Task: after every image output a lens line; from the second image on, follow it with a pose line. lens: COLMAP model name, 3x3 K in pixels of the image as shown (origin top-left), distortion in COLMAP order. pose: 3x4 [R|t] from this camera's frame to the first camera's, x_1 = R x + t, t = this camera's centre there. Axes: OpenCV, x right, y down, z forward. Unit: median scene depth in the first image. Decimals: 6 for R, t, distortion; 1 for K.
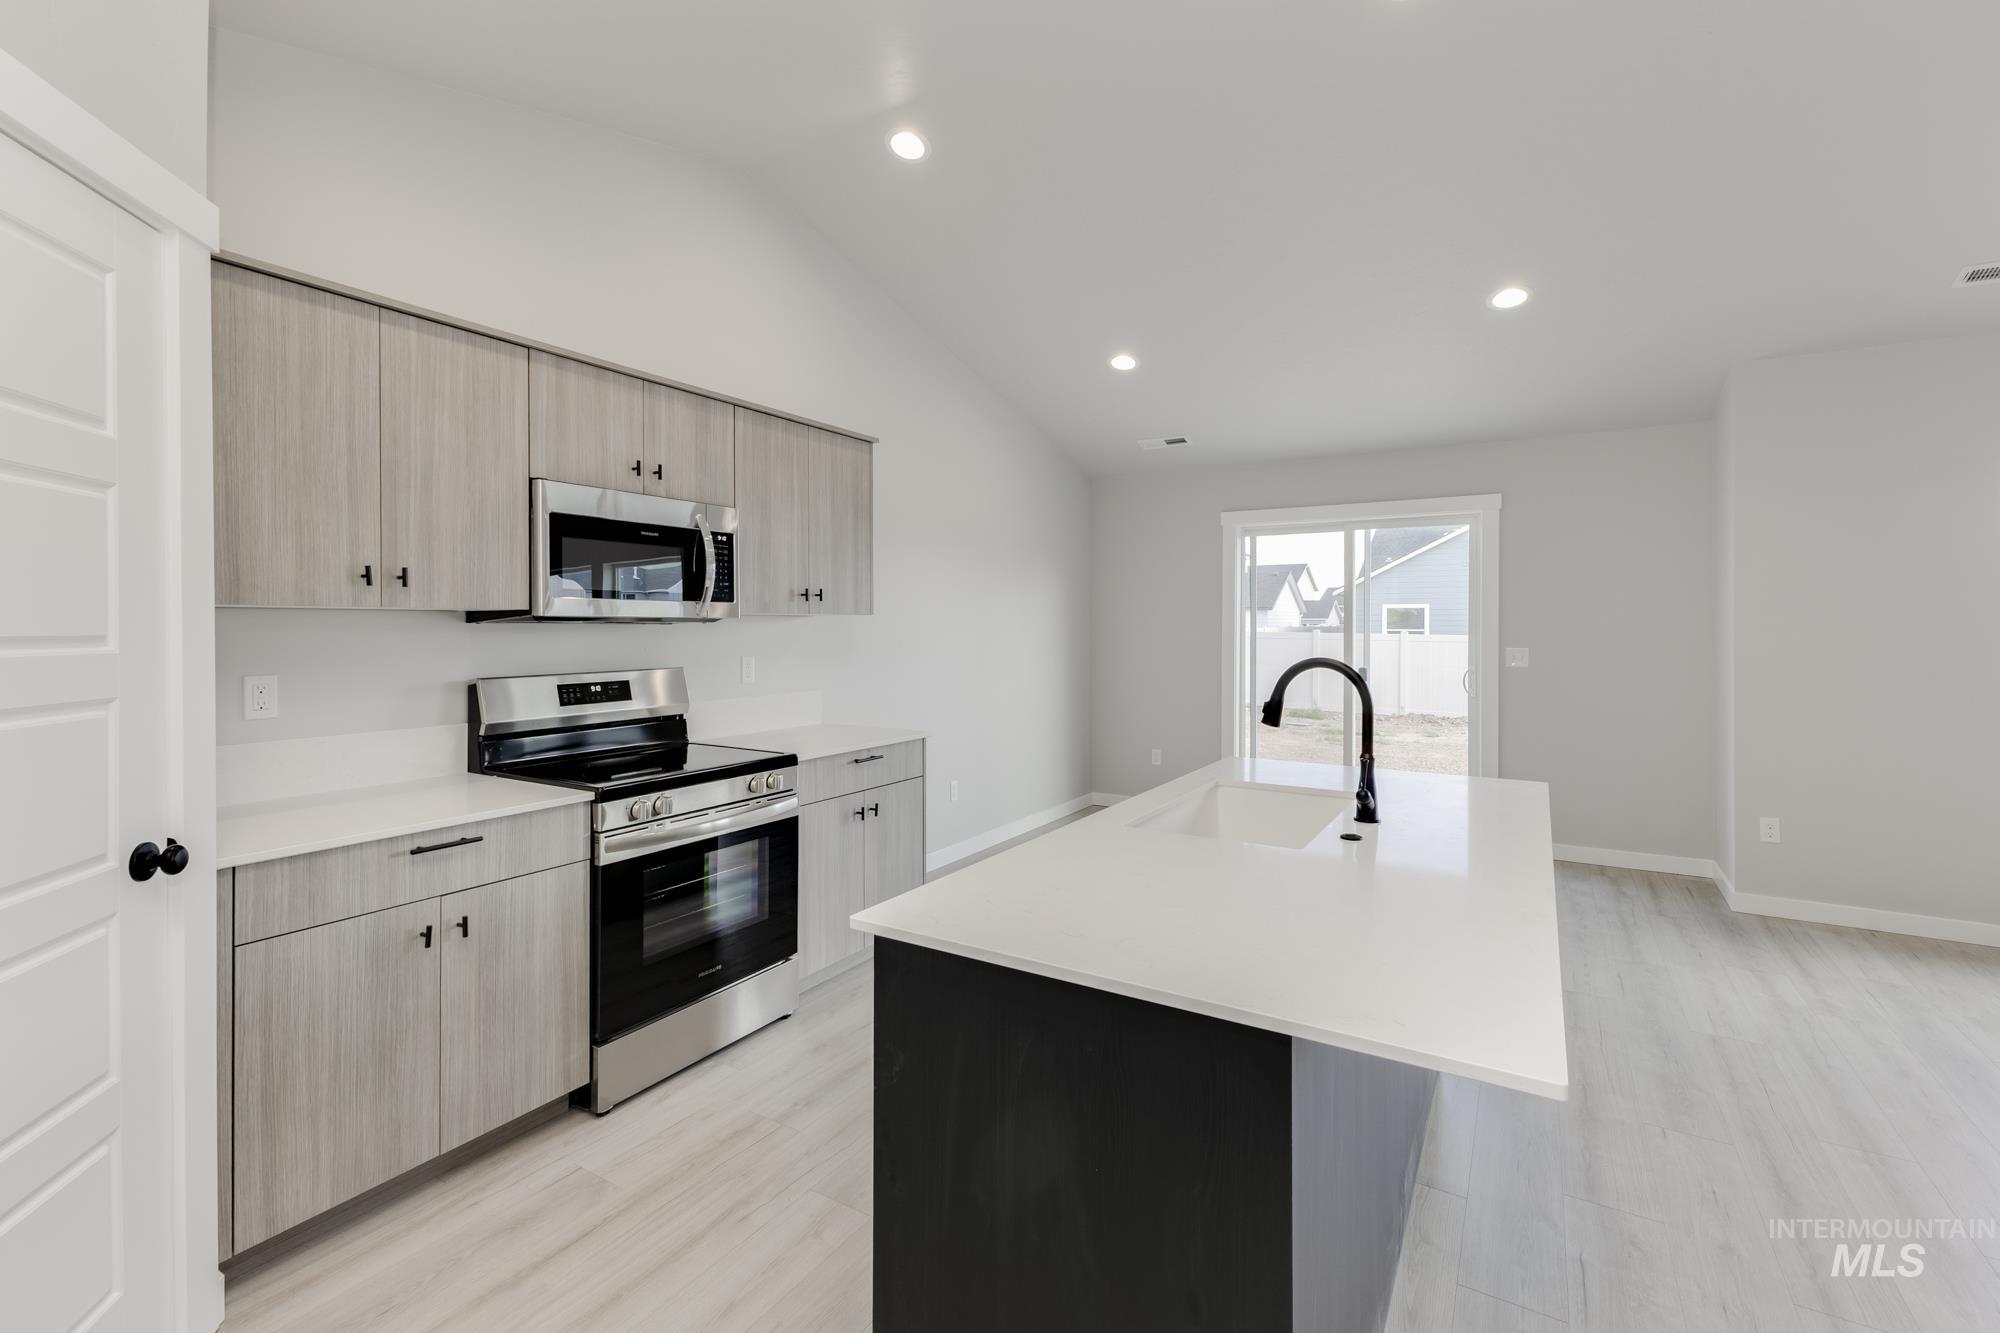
lens RADIAL K [[851.1, 0, 1011.0], [0, 851.1, 628.2], [0, 0, 1]] dist [-0.000521, -0.000104]
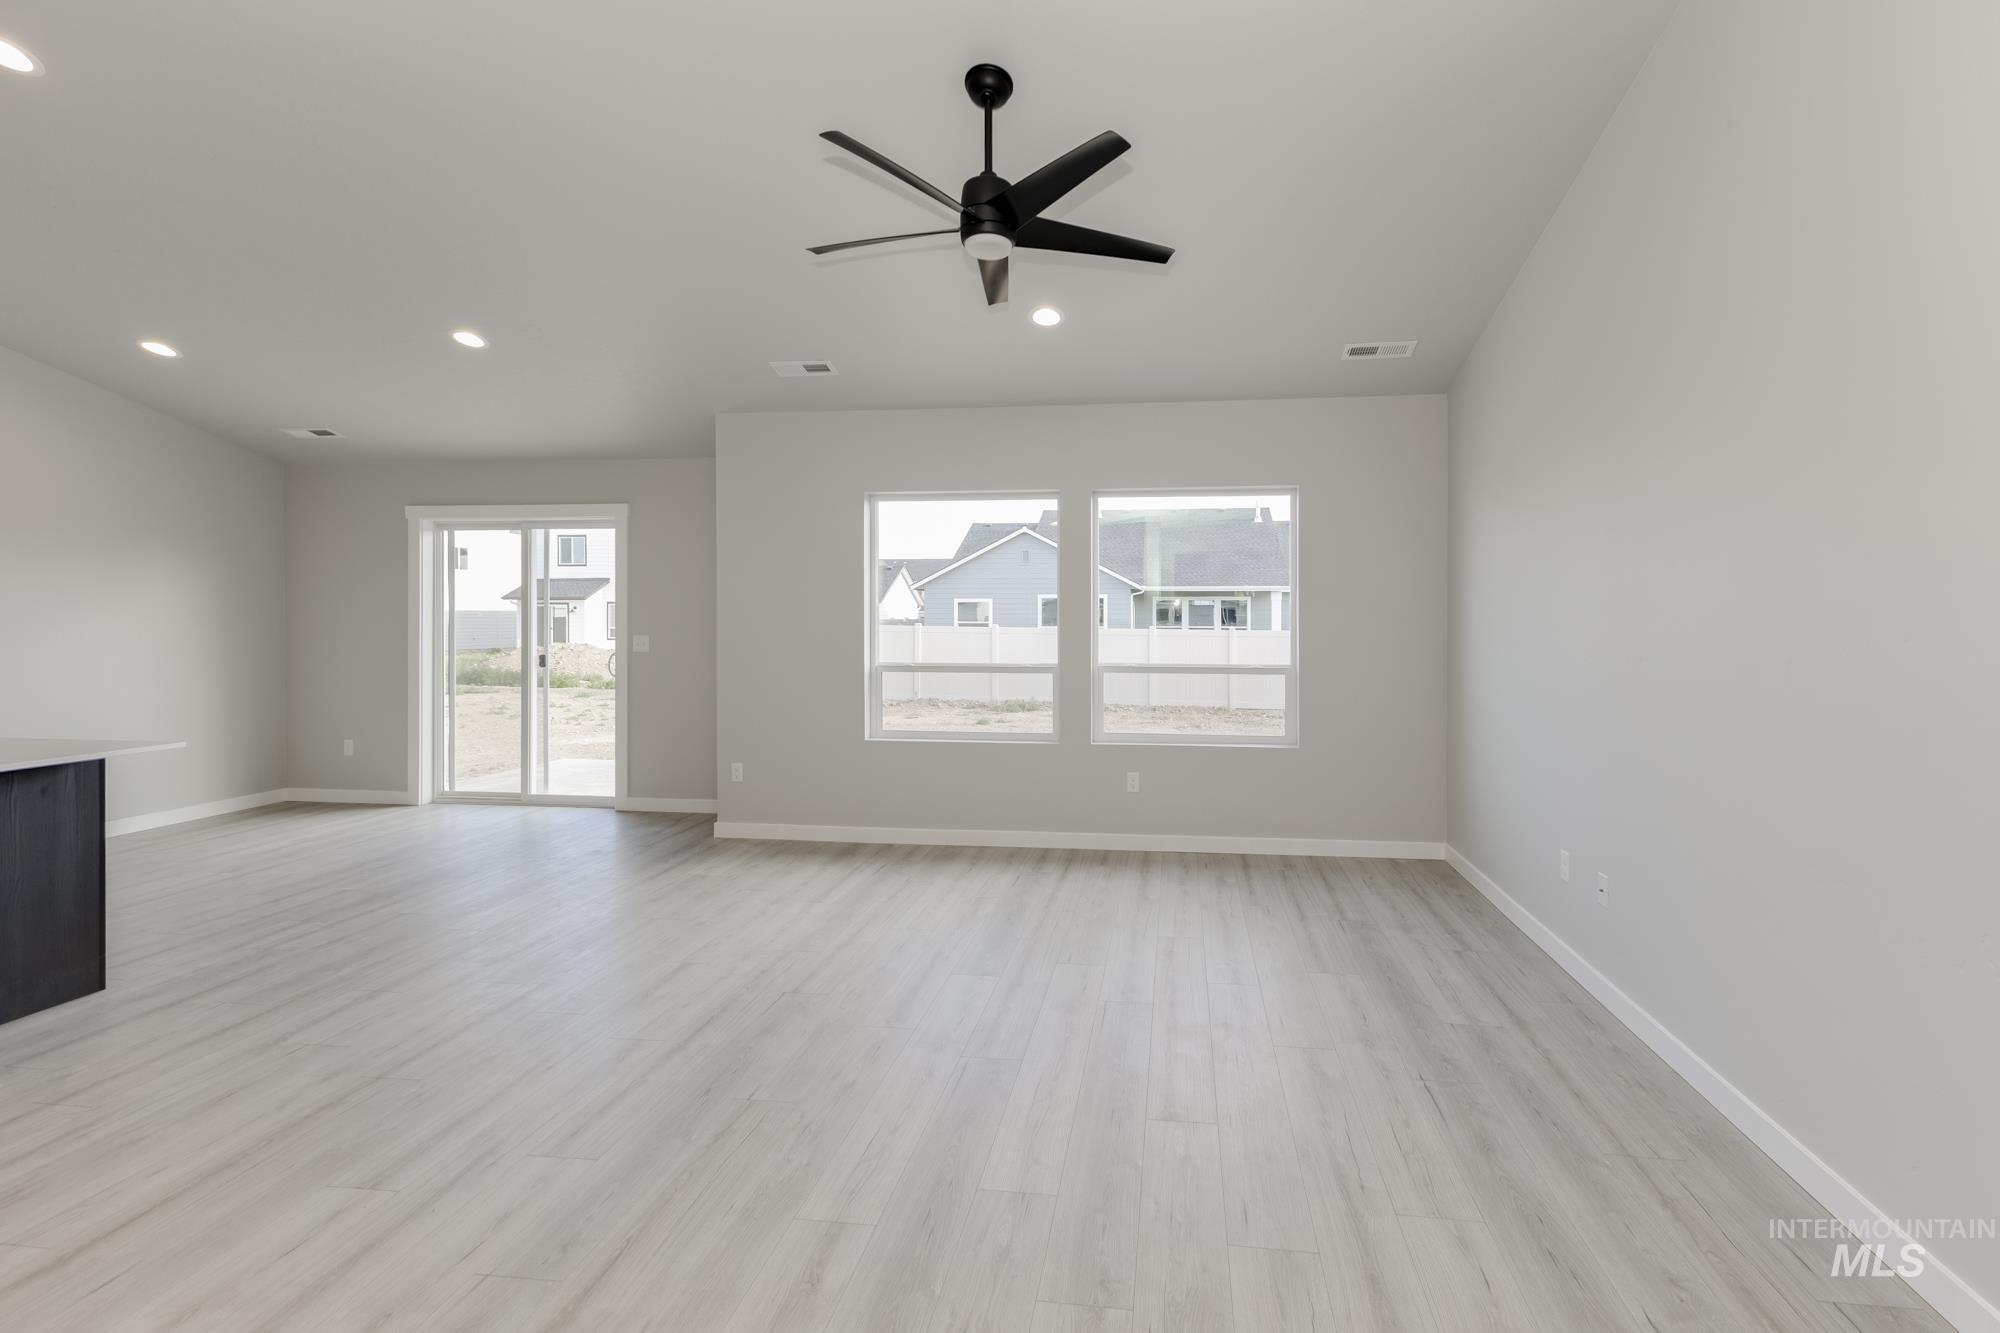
lens RADIAL K [[883.7, 0, 1074.5], [0, 883.7, 620.6], [0, 0, 1]] dist [0.001614, -0.000662]
pose [[0.902366, -0.001970, 0.430965, 1.002757], [0.001888, 0.999998, 0.000618, 0.003962], [-0.430966, 0.000256, 0.902368, -0.593167]]
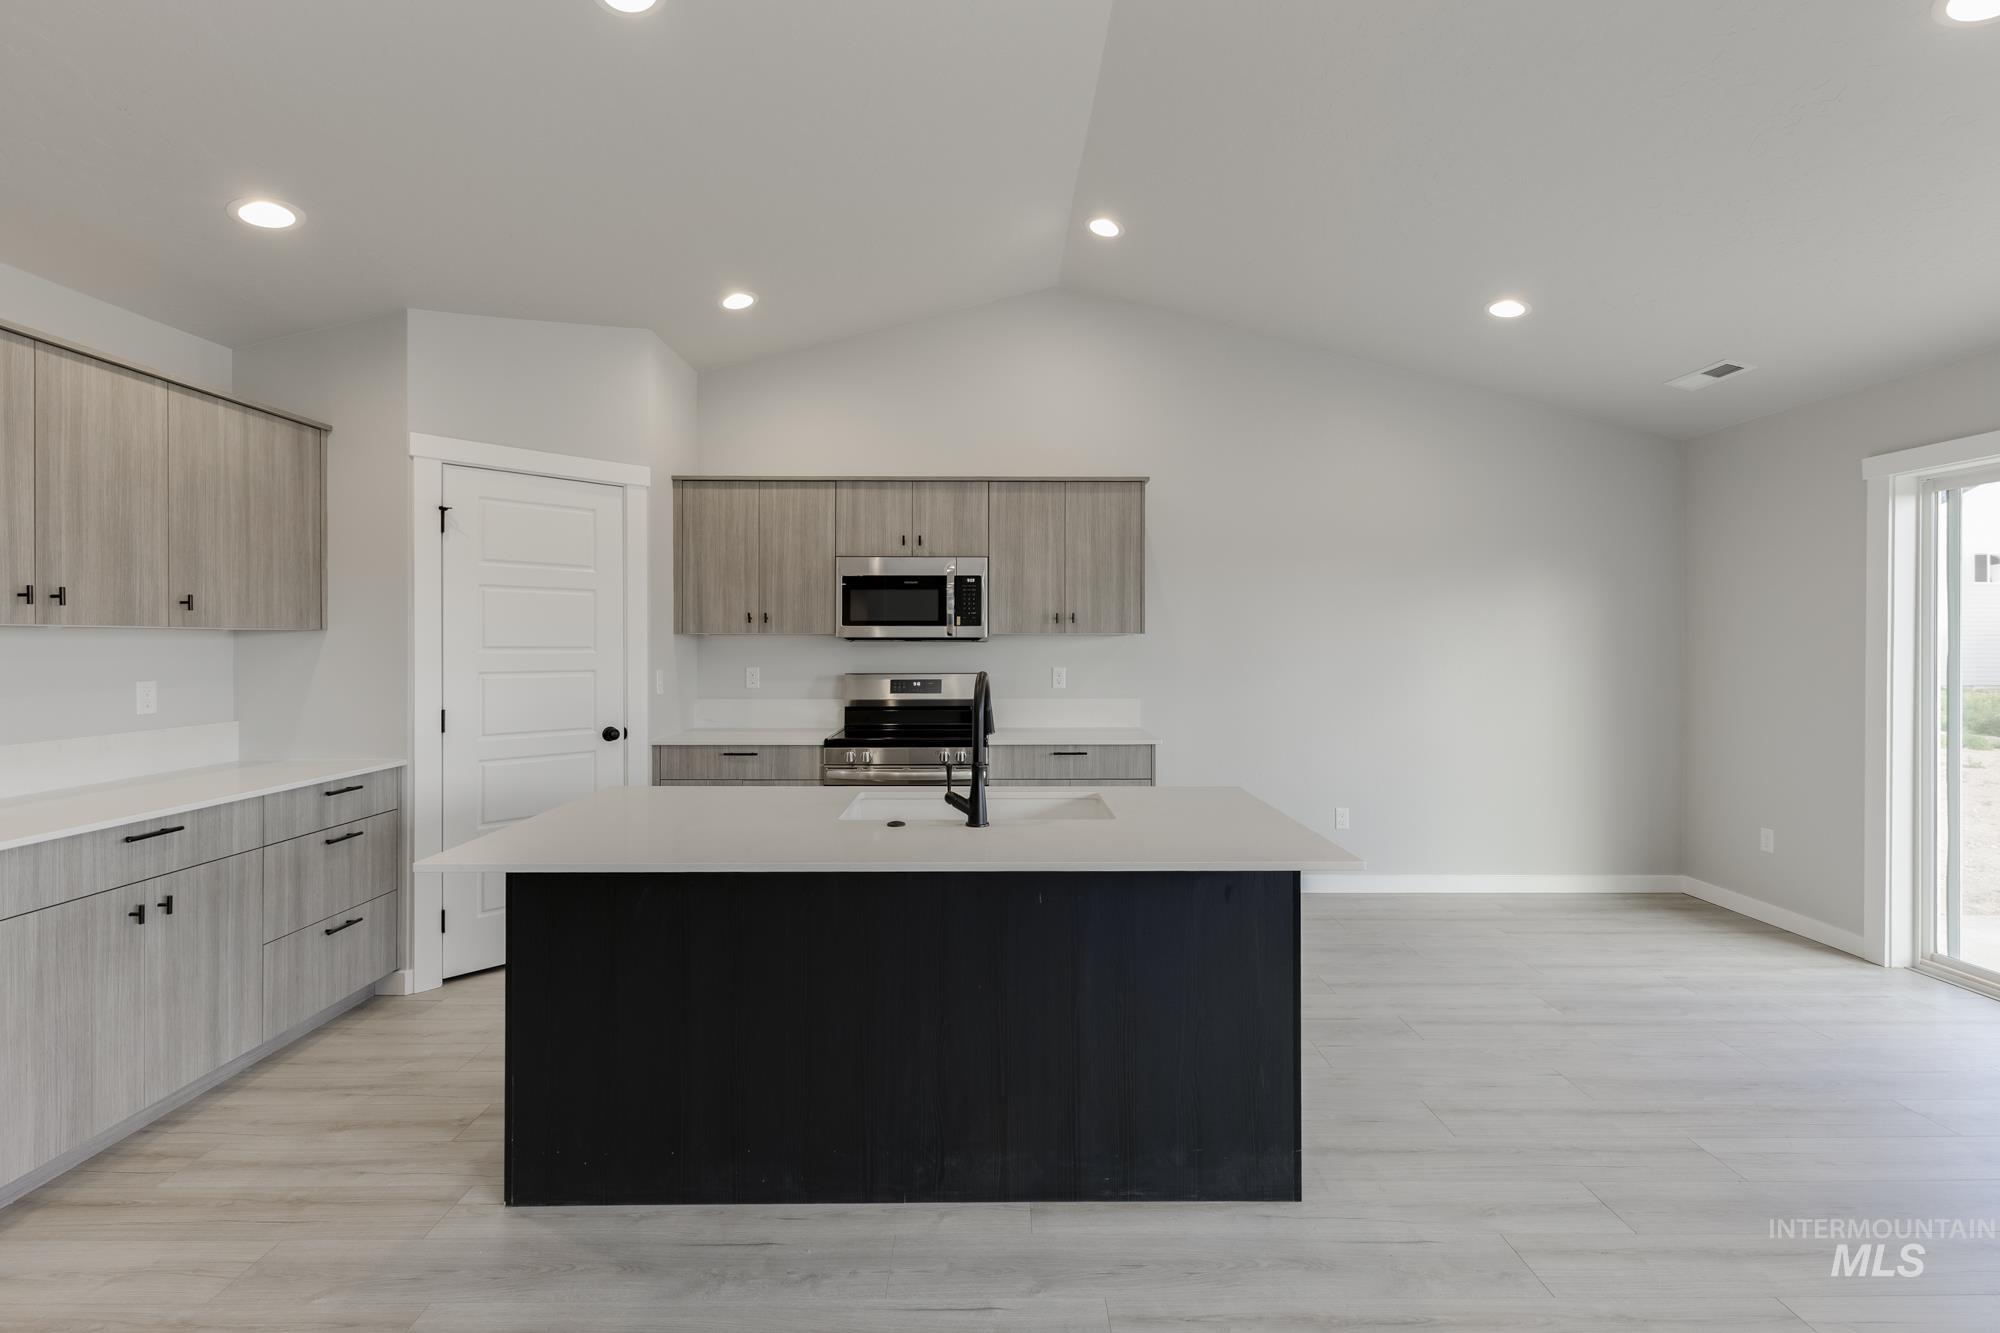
lens RADIAL K [[860.6, 0, 989.6], [0, 860.6, 644.3], [0, 0, 1]] dist [-0.001539, -0.000317]
pose [[0.532121, 0.002380, -0.846665, 0.852719], [-0.003632, 0.999993, 0.000529, -0.001539], [0.846661, 0.002794, 0.532126, 0.264786]]
